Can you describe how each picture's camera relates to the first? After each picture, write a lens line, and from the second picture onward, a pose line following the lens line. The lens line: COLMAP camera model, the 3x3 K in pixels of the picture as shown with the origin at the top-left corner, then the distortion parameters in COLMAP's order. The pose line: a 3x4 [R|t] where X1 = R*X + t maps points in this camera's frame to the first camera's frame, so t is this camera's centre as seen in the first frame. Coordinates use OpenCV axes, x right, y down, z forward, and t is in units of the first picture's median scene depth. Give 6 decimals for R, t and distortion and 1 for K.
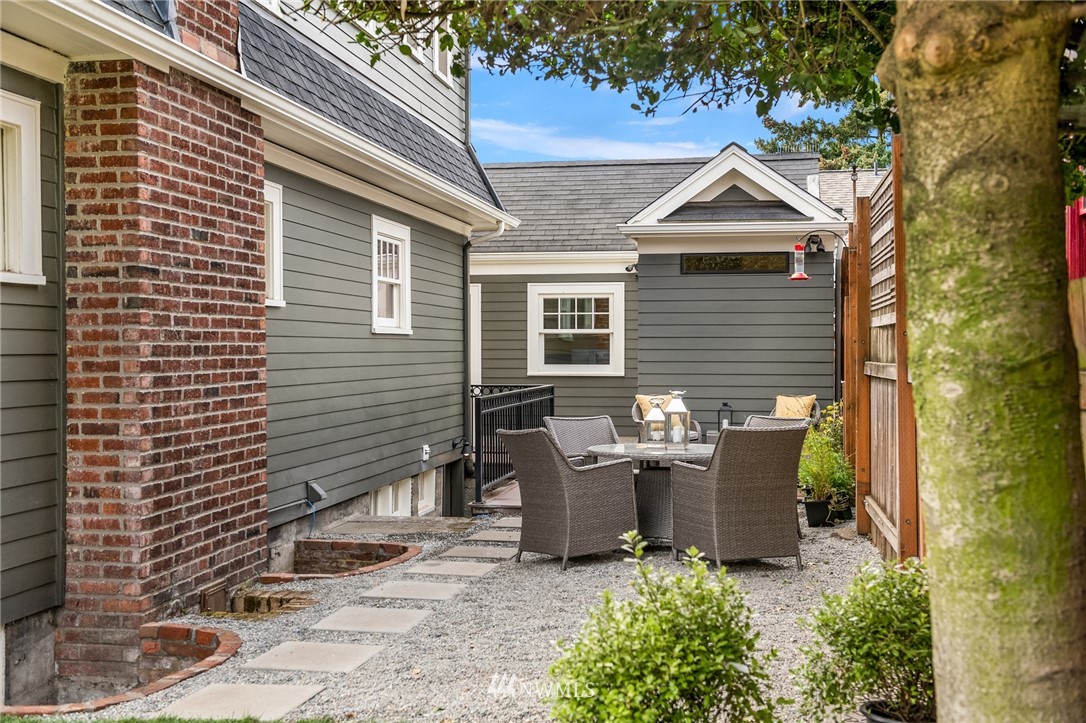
lens RADIAL K [[1186.0, 0, 543.0], [0, 1186.0, 361.5], [0, 0, 1]] dist [0.018491, 0.012019]
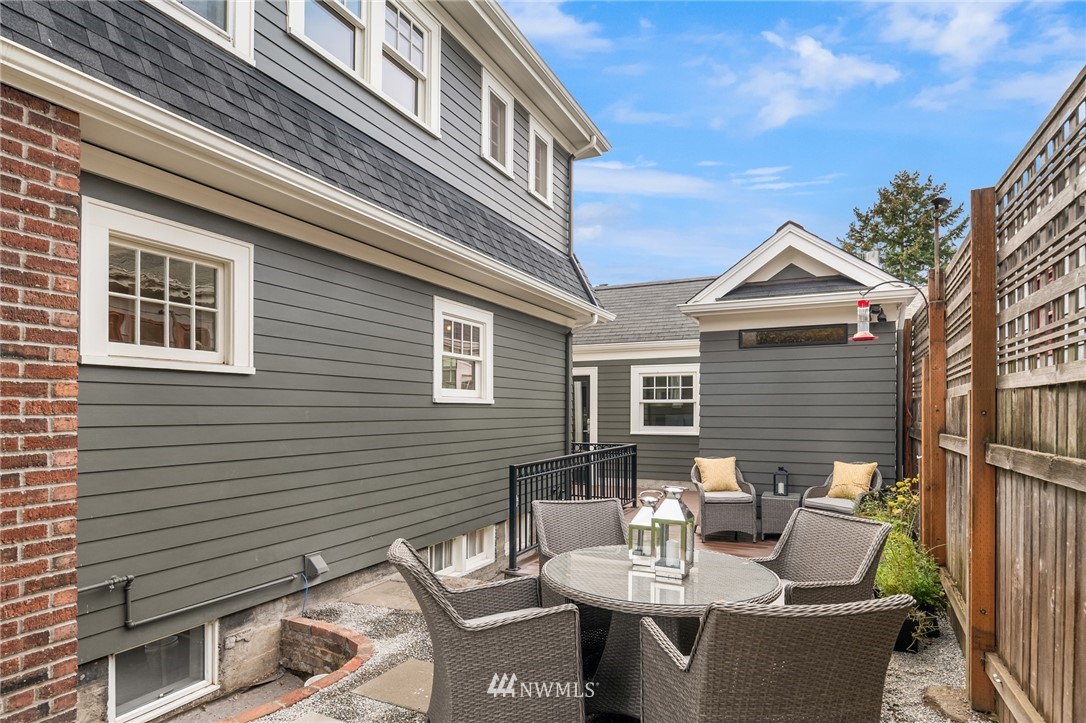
lens RADIAL K [[580.1, 0, 539.4], [0, 580.1, 414.6], [0, 0, 1]] dist [-0.002490, -0.000828]
pose [[0.962539, 0.002002, -0.271135, 0.152117], [-0.003353, 0.999984, -0.004520, -0.016368], [0.271122, 0.005259, 0.962531, 0.782812]]
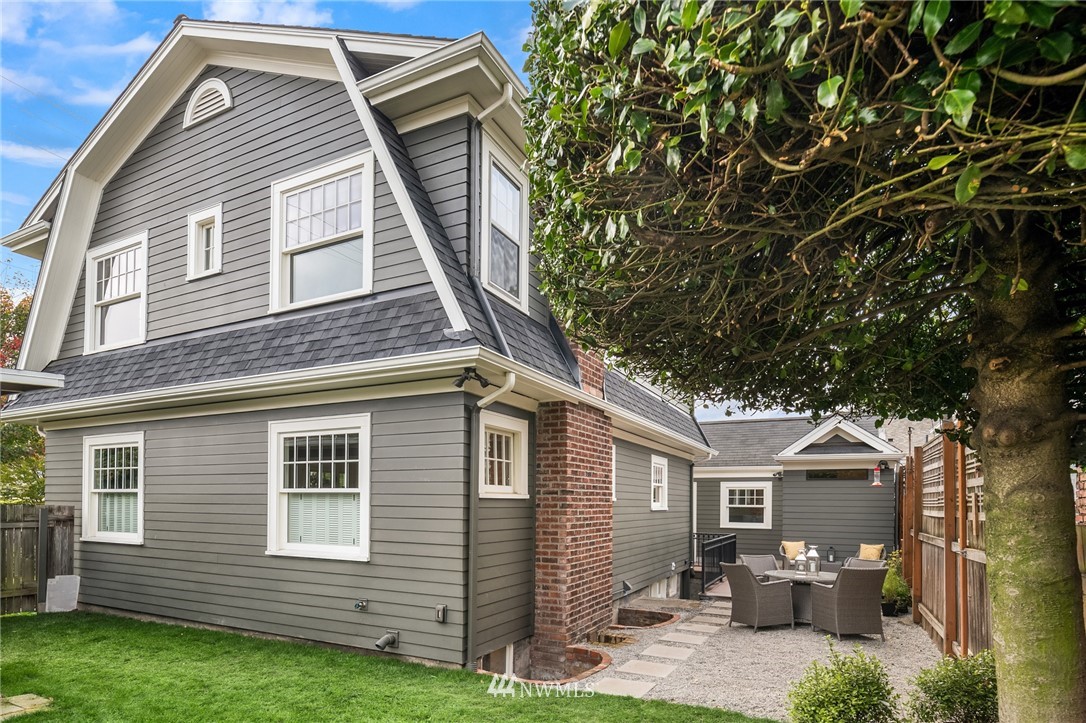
lens RADIAL K [[582.8, 0, 543.3], [0, 582.8, 503.8], [0, 0, 1]] dist [-0.002213, -0.001035]
pose [[0.960096, 0.009733, -0.279500, -0.058097], [-0.012734, 0.999879, -0.008924, -0.036920], [0.279379, 0.012127, 0.960104, -0.082201]]
